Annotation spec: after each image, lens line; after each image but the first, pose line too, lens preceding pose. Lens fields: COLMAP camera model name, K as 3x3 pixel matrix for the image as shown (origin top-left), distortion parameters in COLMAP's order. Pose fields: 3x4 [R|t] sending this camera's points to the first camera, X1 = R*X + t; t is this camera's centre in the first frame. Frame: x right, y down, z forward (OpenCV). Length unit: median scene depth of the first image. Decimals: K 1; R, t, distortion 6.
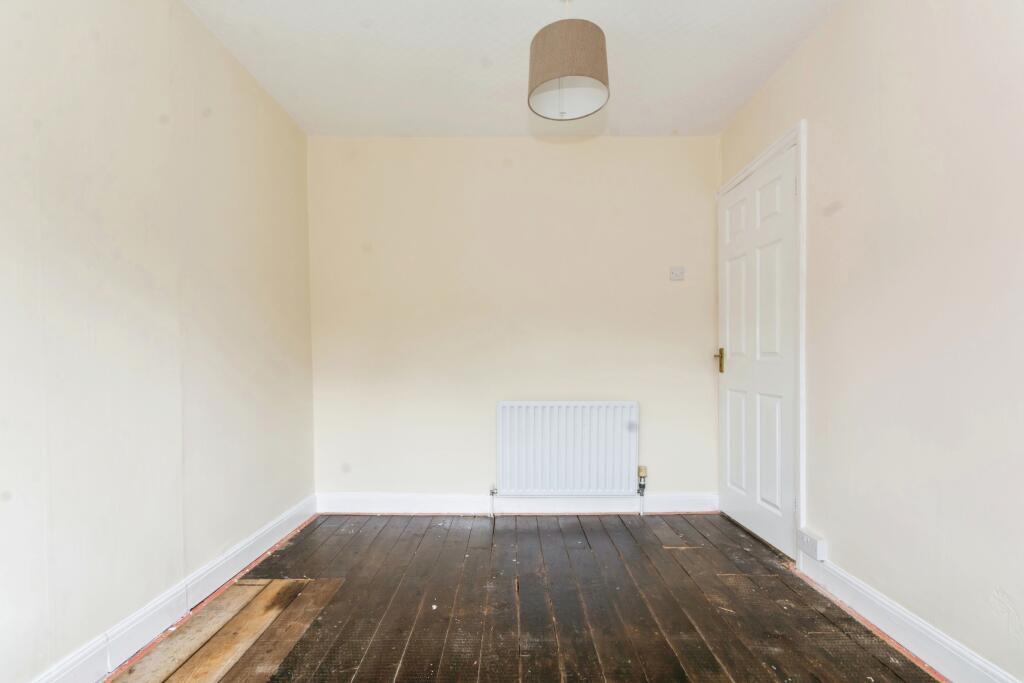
lens RADIAL K [[458.7, 0, 512.0], [0, 458.7, 341.5], [0, 0, 1]] dist [-0.000639, -0.000019]
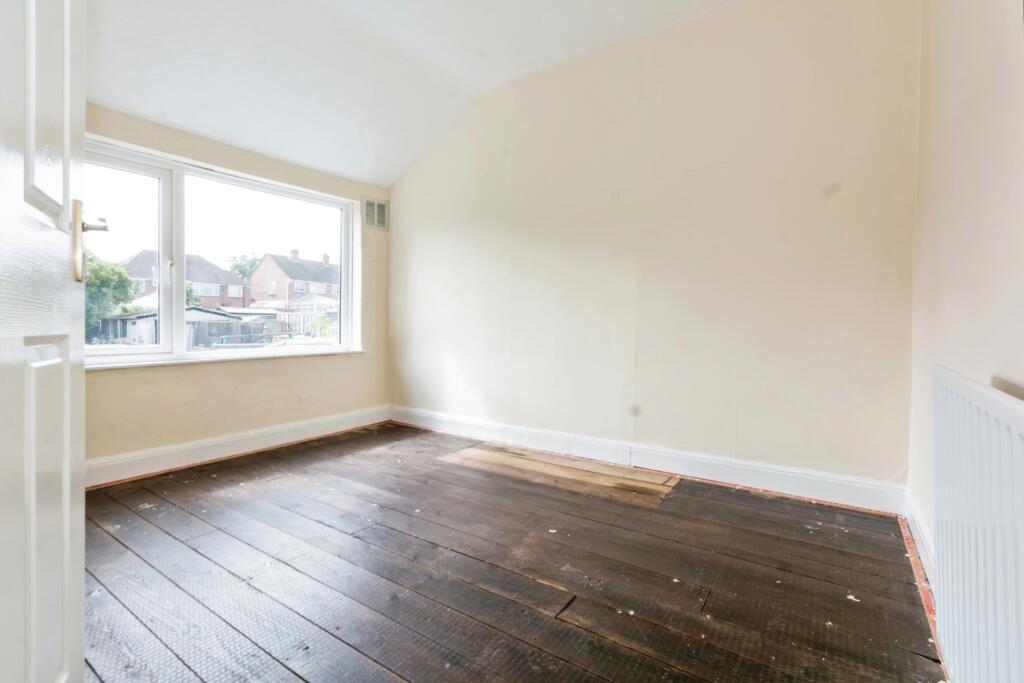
lens RADIAL K [[461.3, 0, 511.5], [0, 461.3, 334.2], [0, 0, 1]] dist [-0.000925, 0.000097]
pose [[-0.572769, 0.000225, -0.819717, 0.569995], [0.013408, 0.999869, -0.009094, 0.183797], [0.819607, -0.016200, -0.572697, 1.355395]]
